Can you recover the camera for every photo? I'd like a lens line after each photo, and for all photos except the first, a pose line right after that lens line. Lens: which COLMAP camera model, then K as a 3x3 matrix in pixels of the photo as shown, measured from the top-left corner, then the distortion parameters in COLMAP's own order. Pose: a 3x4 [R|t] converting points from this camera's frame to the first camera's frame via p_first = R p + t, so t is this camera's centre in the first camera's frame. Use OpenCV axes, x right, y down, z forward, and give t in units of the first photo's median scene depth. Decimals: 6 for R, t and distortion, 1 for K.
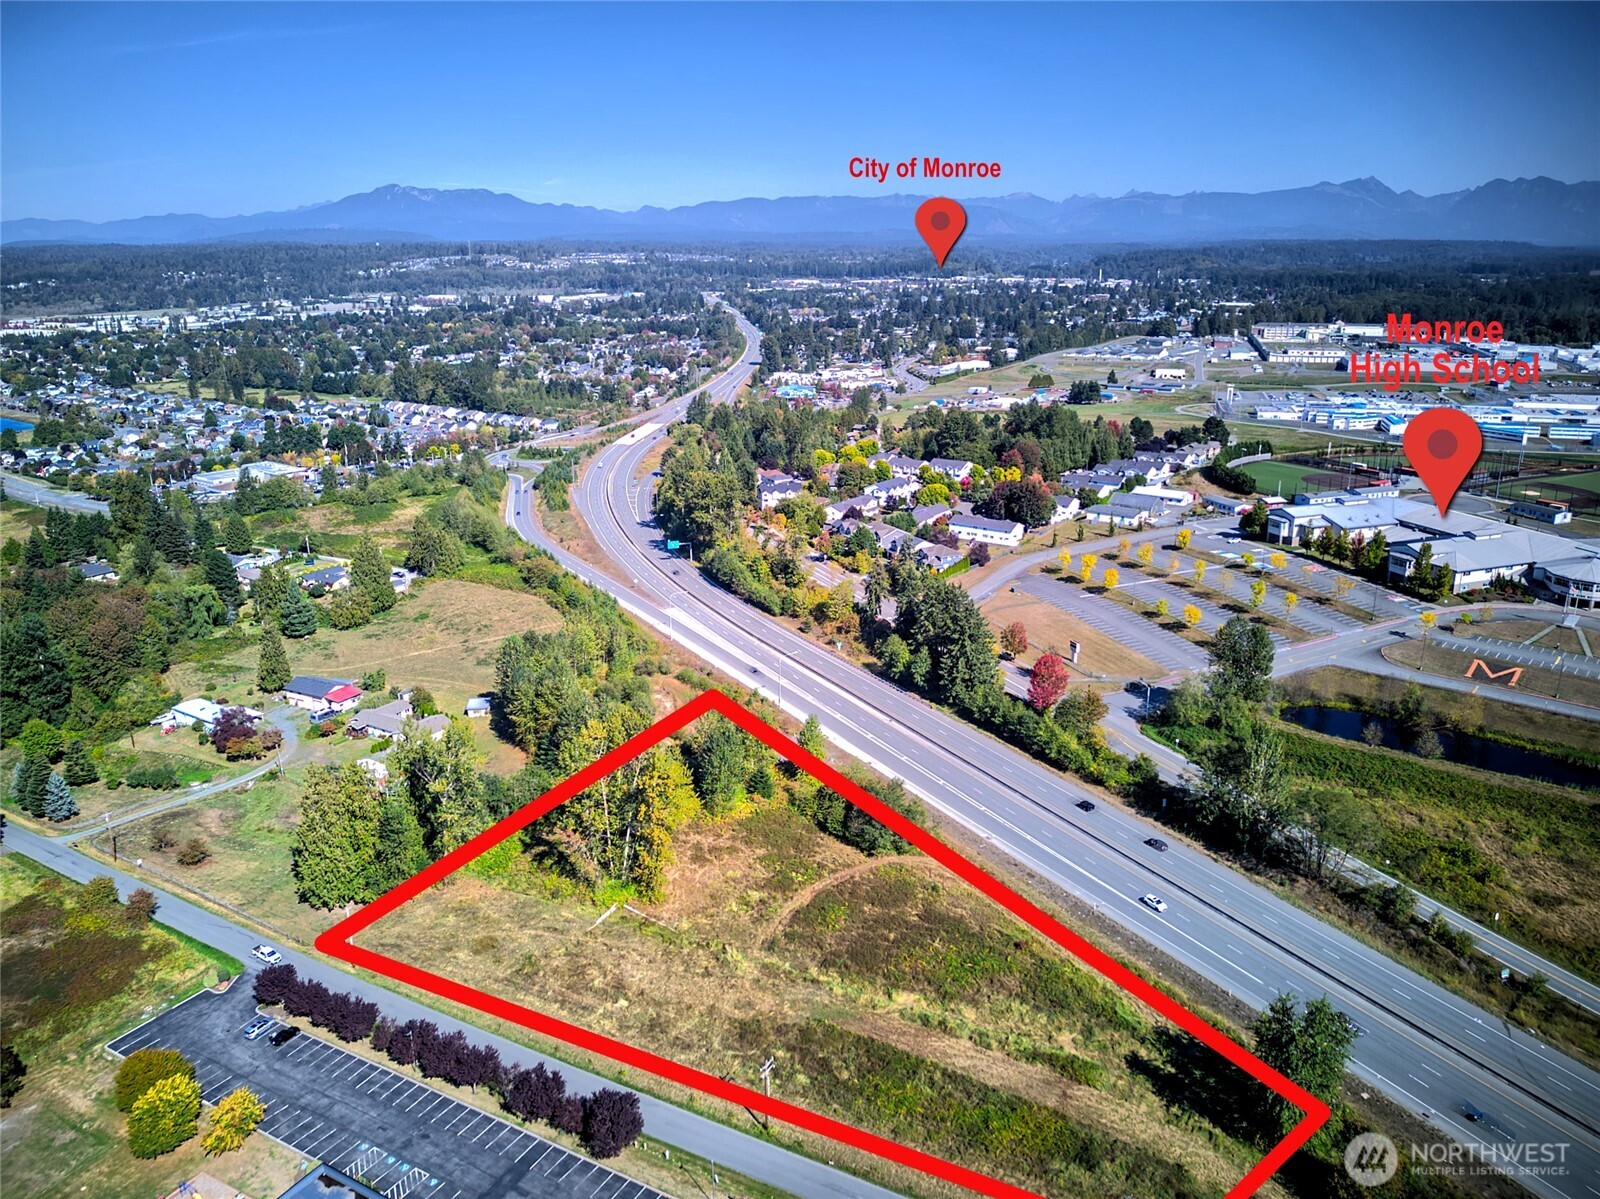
lens RADIAL K [[1152.7, 0, 799.3], [0, 1152.7, 598.2], [0, 0, 1]] dist [0.004553, -0.034063]
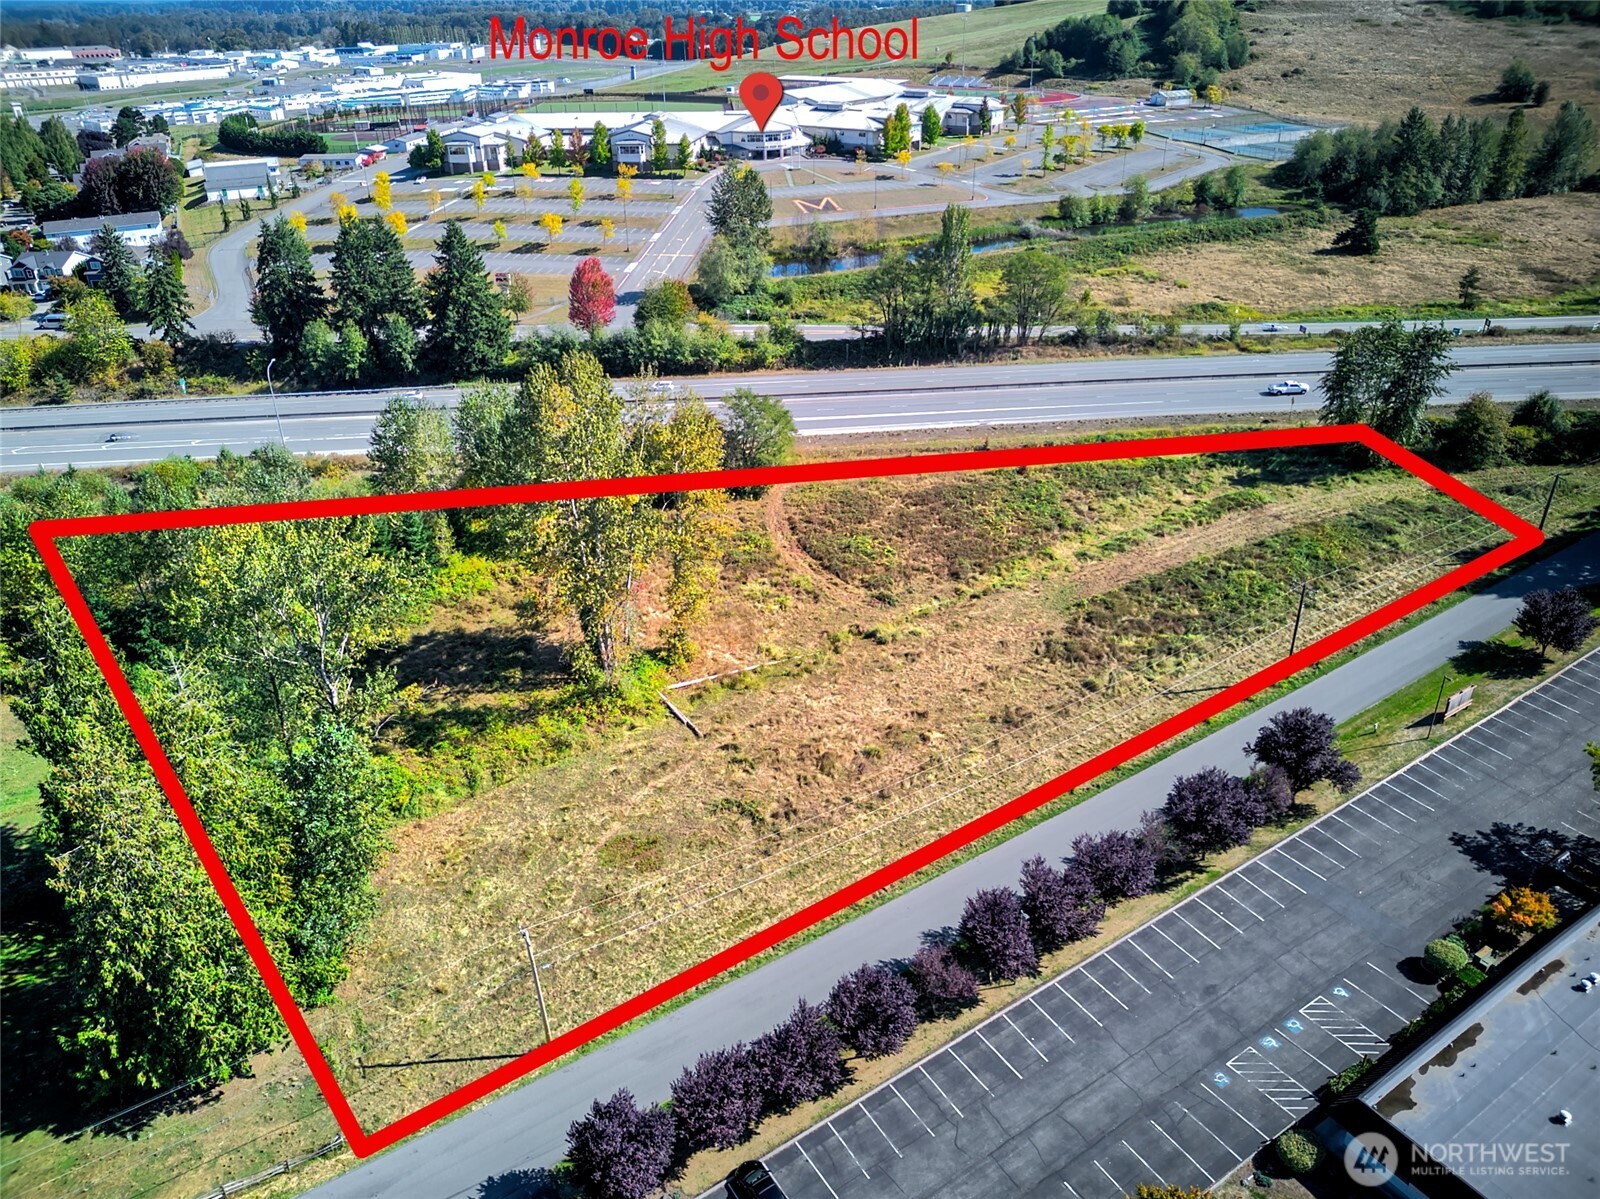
lens RADIAL K [[1152.7, 0, 799.3], [0, 1152.7, 598.2], [0, 0, 1]] dist [0.004553, -0.034063]
pose [[0.459283, -0.419776, 0.782846, -0.424662], [0.274327, 0.905244, 0.324464, 0.044024], [-0.844869, 0.065735, 0.530919, 0.488451]]
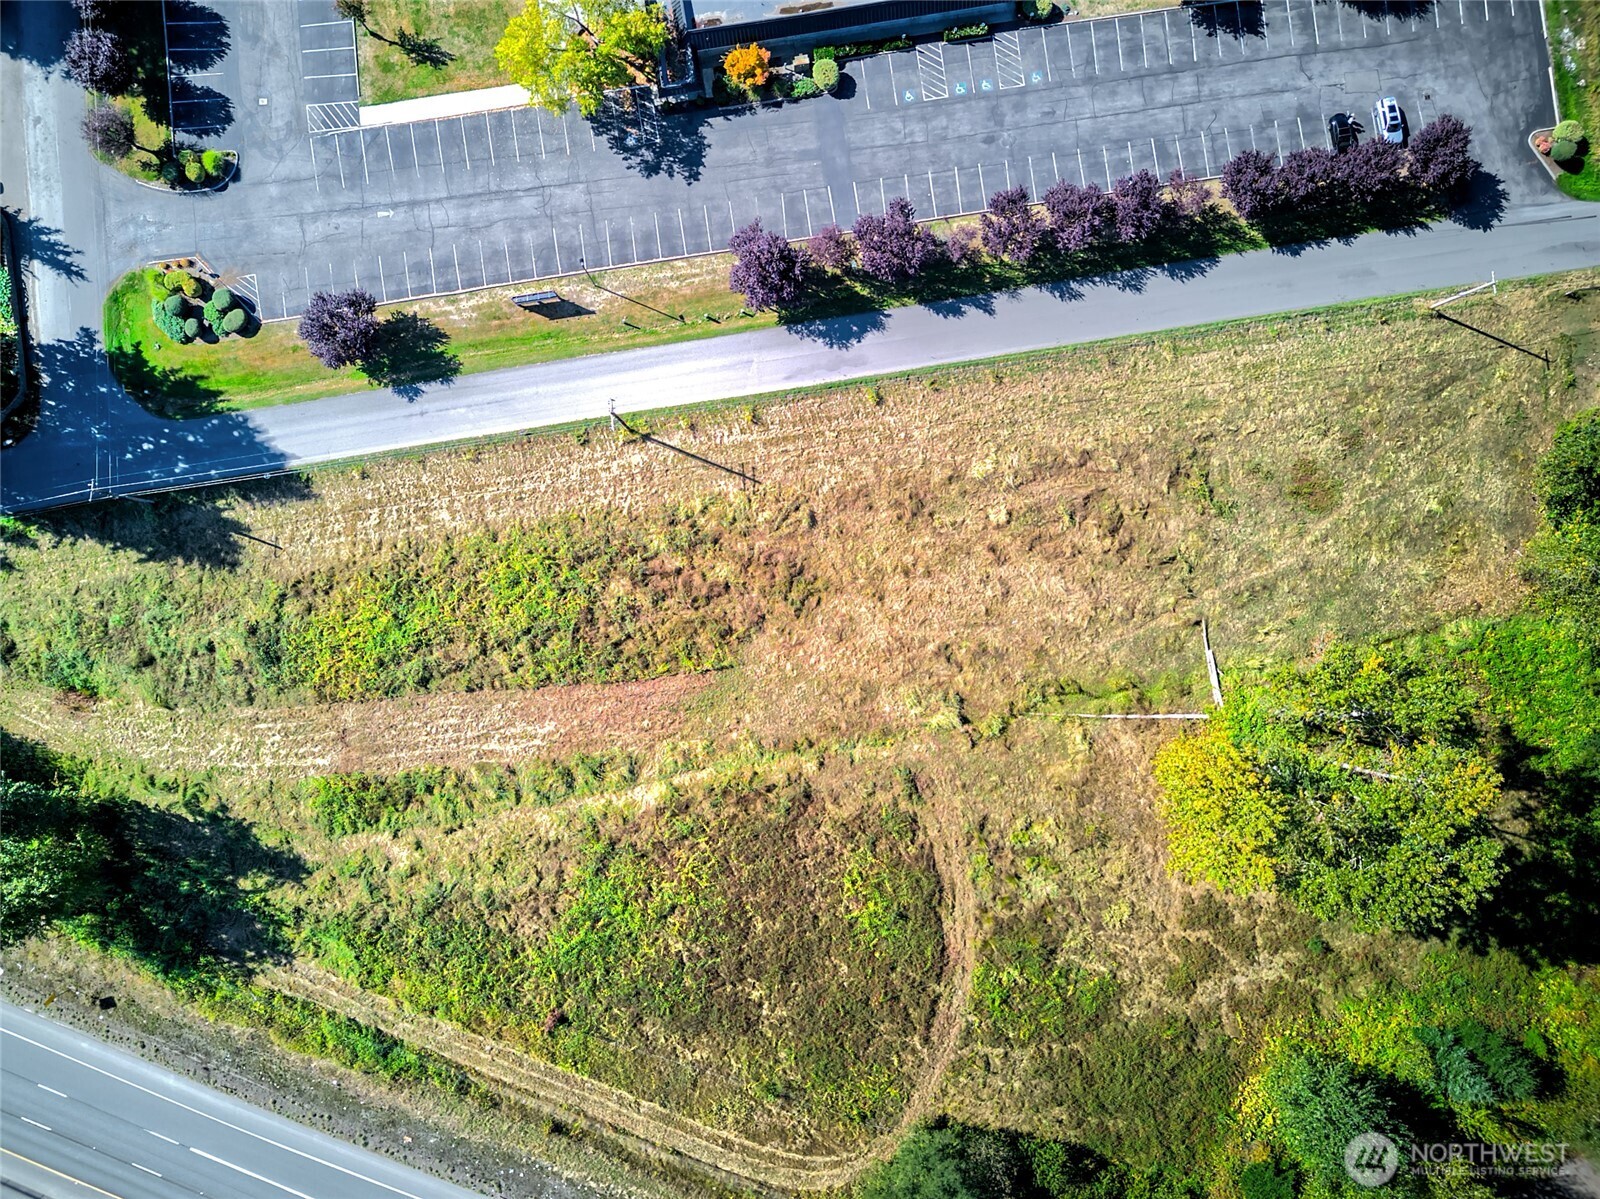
lens RADIAL K [[1146.7, 0, 800.0], [0, 1146.7, 599.5], [0, 0, 1]] dist [0.005700, -0.033475]
pose [[-0.783976, 0.620706, 0.010275, -0.030466], [-0.166748, -0.226495, 0.959633, -0.160480], [0.597977, 0.750616, 0.281069, 0.531279]]
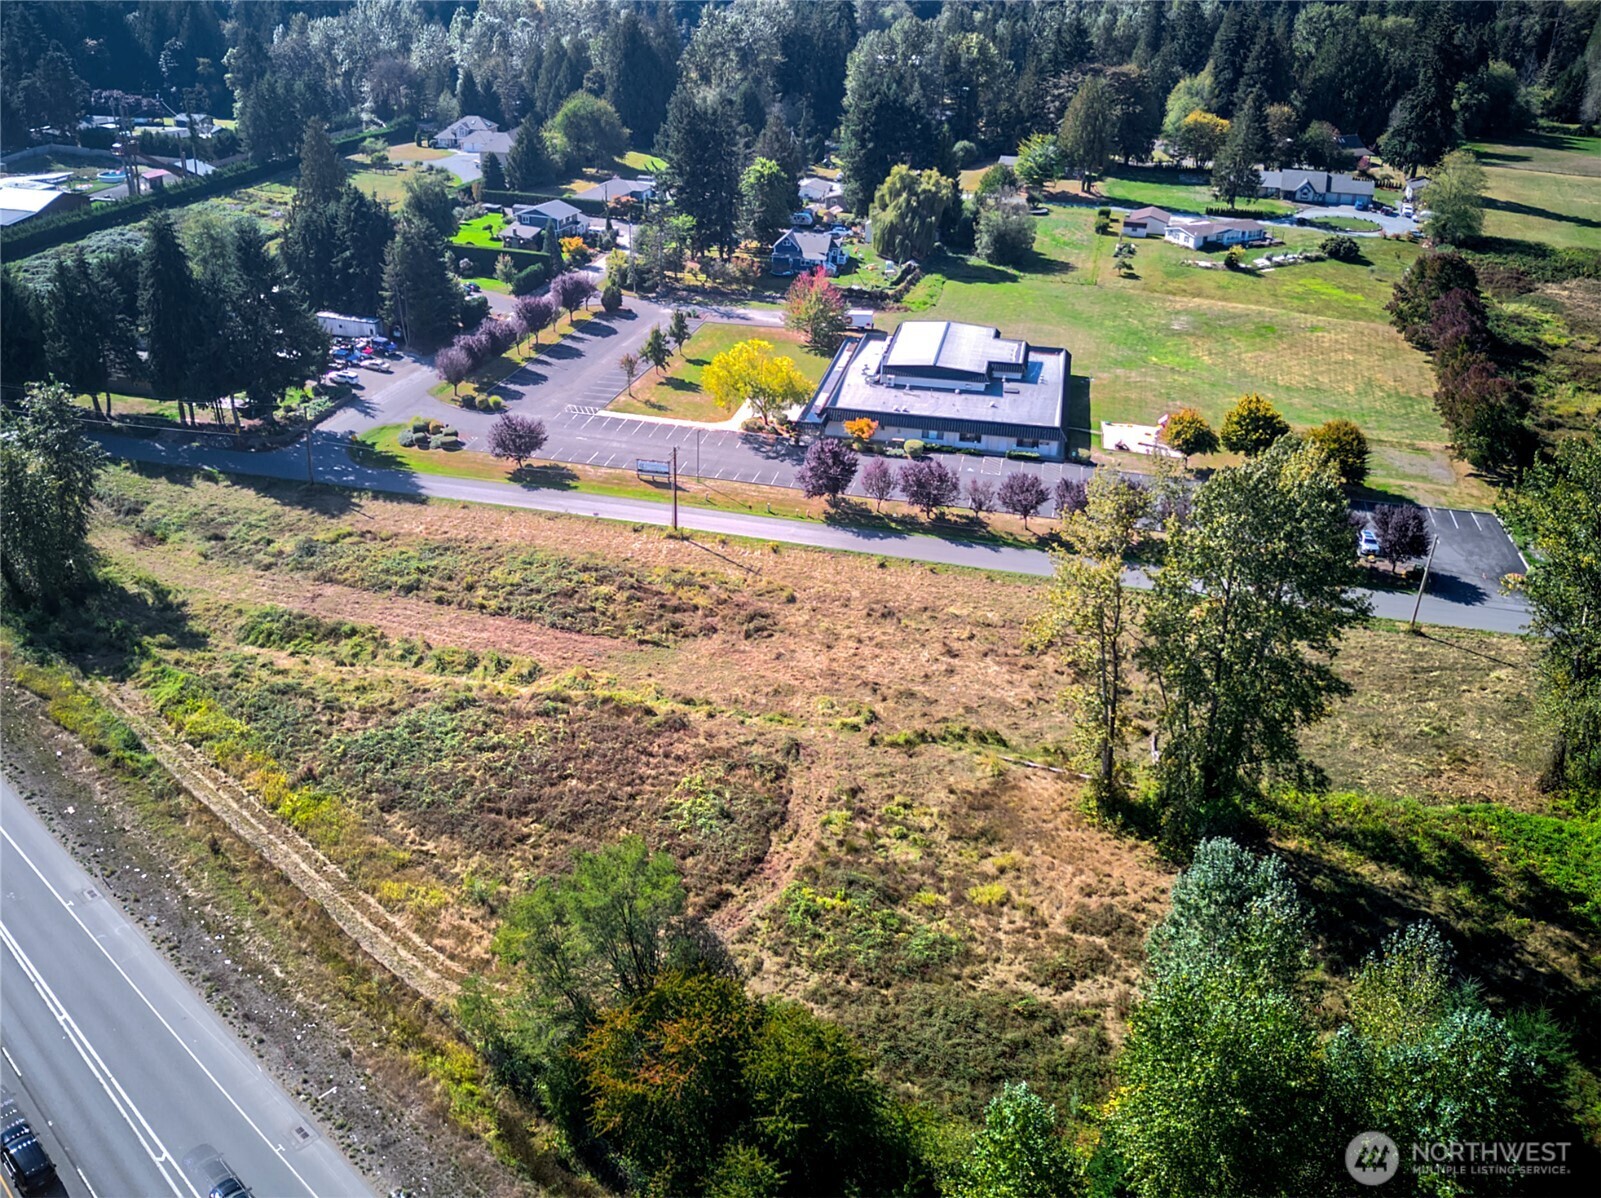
lens RADIAL K [[1346.3, 0, 721.4], [0, 1346.3, 531.2], [0, 0, 1]] dist [-0.004262, -0.015265]
pose [[-0.964581, 0.117082, -0.236378, 0.102392], [-0.071224, 0.747220, 0.660749, -0.124811], [0.253988, 0.654182, -0.712415, 0.984401]]
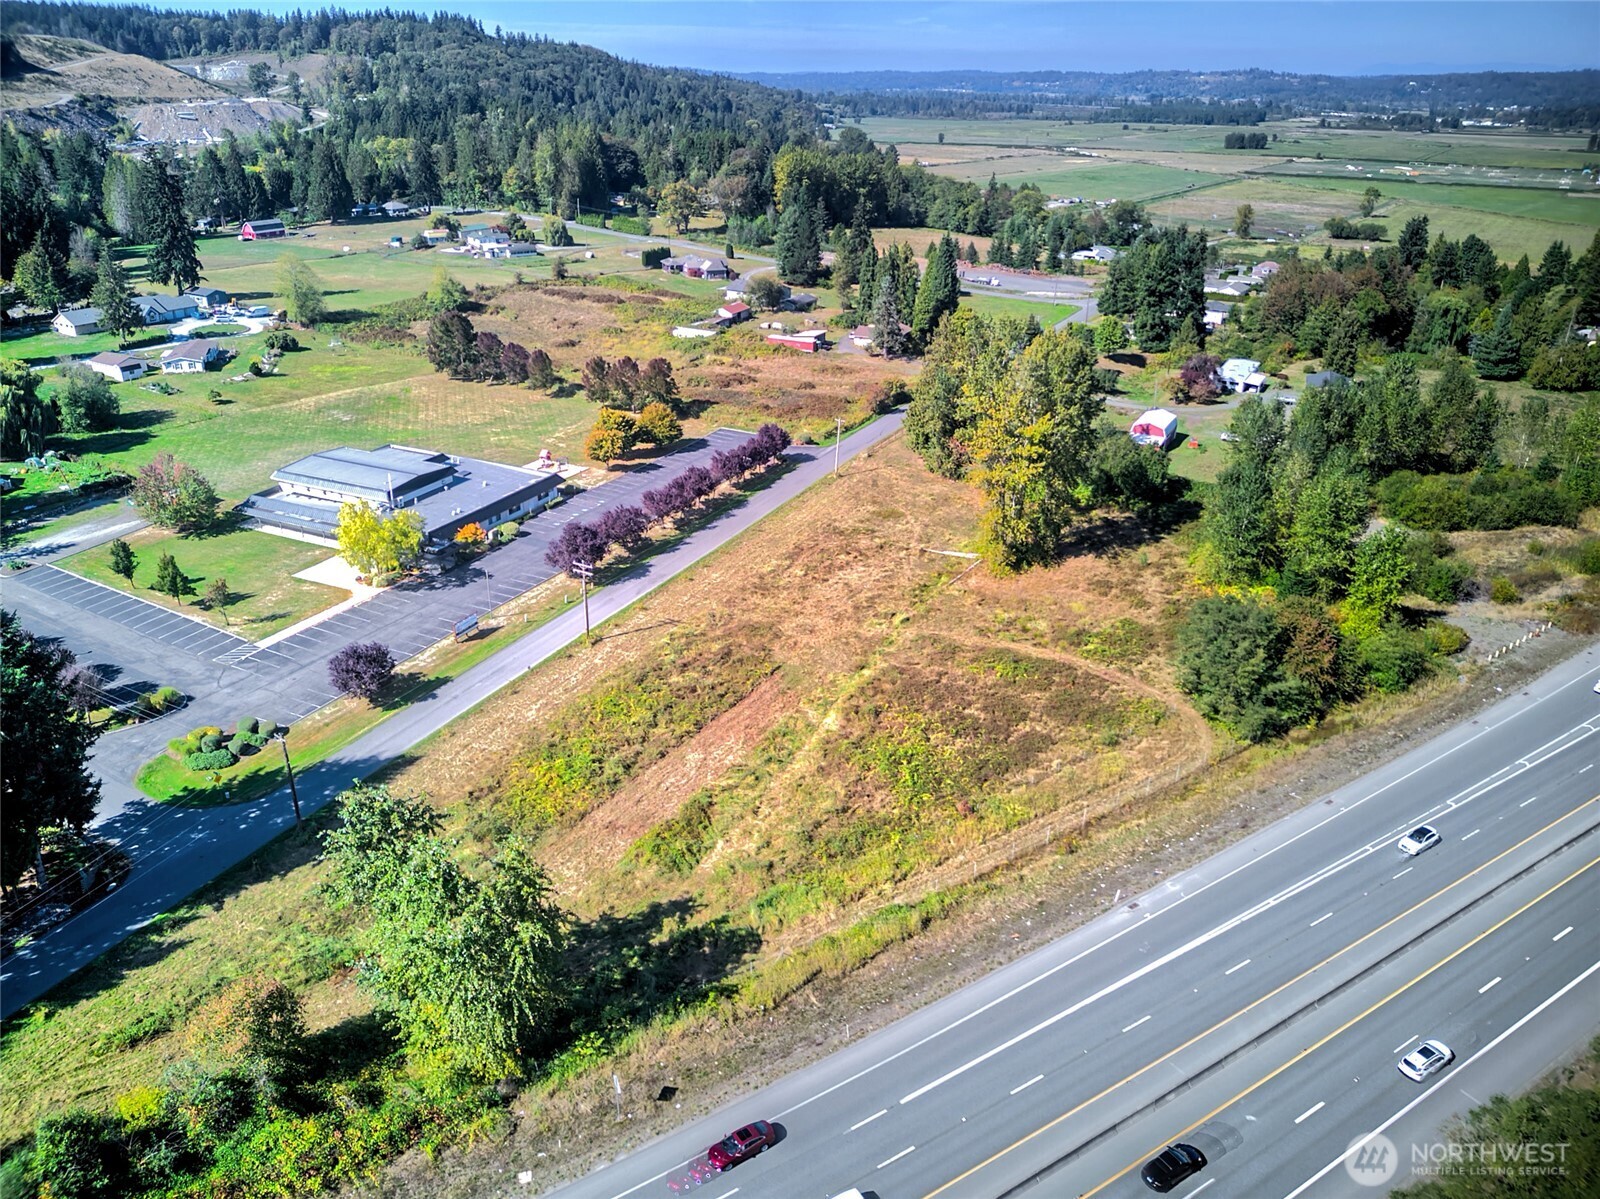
lens RADIAL K [[1152.7, 0, 799.3], [0, 1152.7, 598.2], [0, 0, 1]] dist [0.004553, -0.034063]
pose [[0.075021, 0.423738, -0.902672, 0.475348], [-0.303199, 0.872058, 0.384168, 0.004496], [0.949969, 0.244869, 0.193900, 0.549823]]
